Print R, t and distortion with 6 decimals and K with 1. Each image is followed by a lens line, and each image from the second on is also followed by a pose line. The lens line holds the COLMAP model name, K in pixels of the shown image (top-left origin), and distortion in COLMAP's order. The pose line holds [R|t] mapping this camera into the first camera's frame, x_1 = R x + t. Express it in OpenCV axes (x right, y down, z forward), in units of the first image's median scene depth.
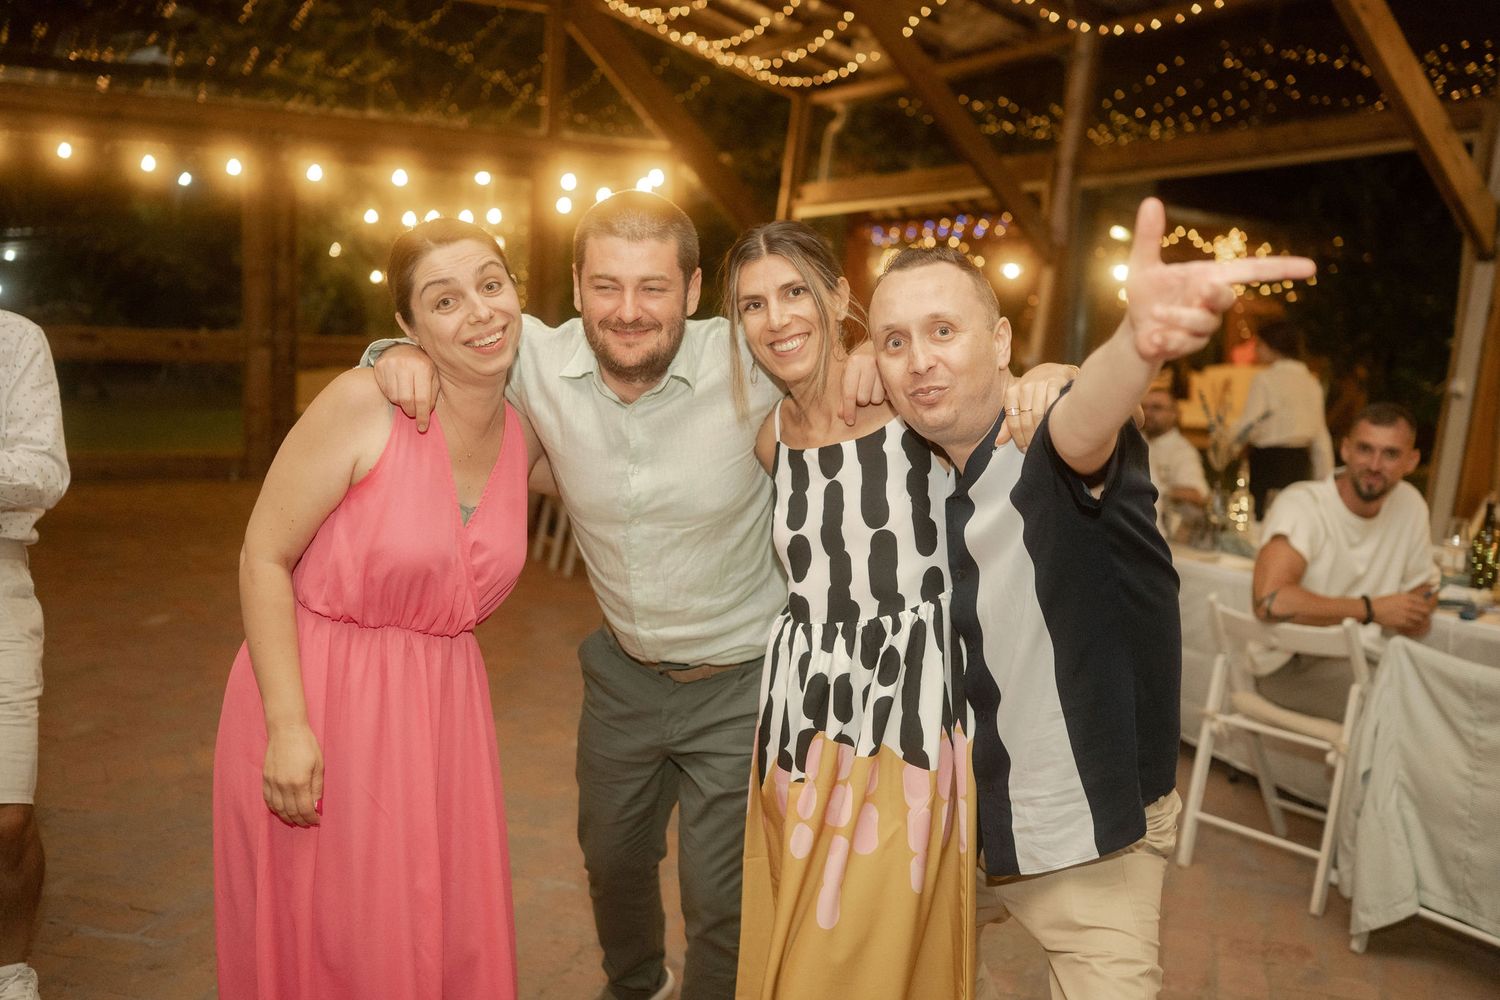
lens RADIAL K [[1415.3, 0, 753.4], [0, 1415.3, 497.0], [0, 0, 1]] dist [-0.015549, 0.038523]
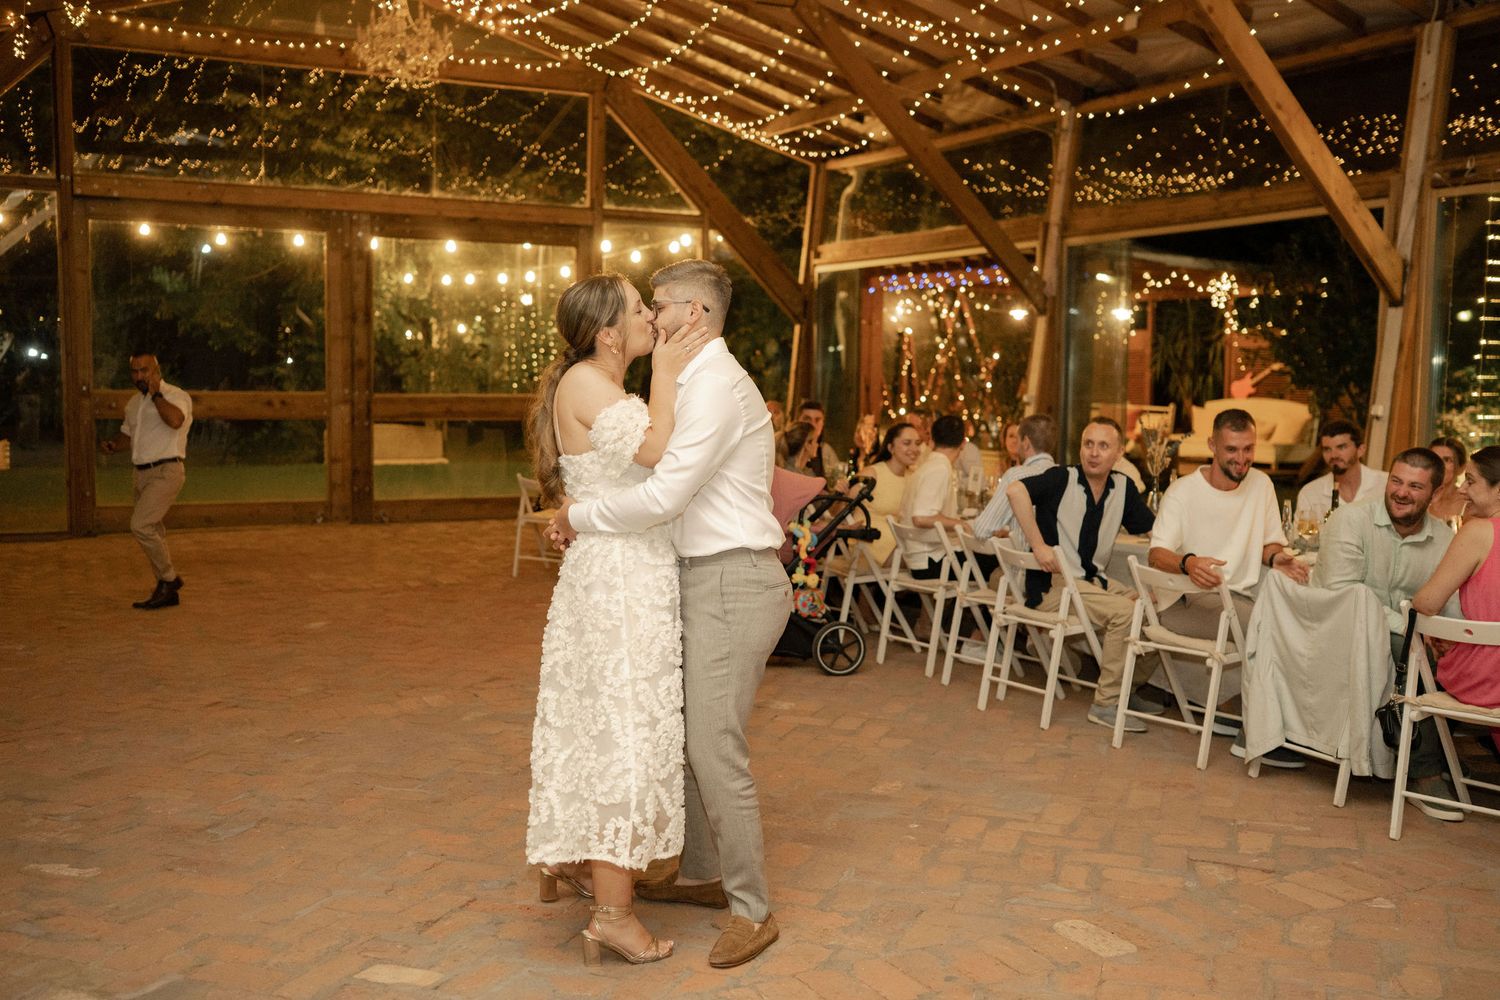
lens RADIAL K [[1471.4, 0, 747.0], [0, 1471.4, 504.7], [0, 0, 1]] dist [-0.001661, 0.008741]
pose [[0.999612, -0.024270, -0.013636, -0.012947], [0.023848, 0.999258, -0.030258, 0.015752], [0.014361, 0.029921, 0.999449, -0.149651]]
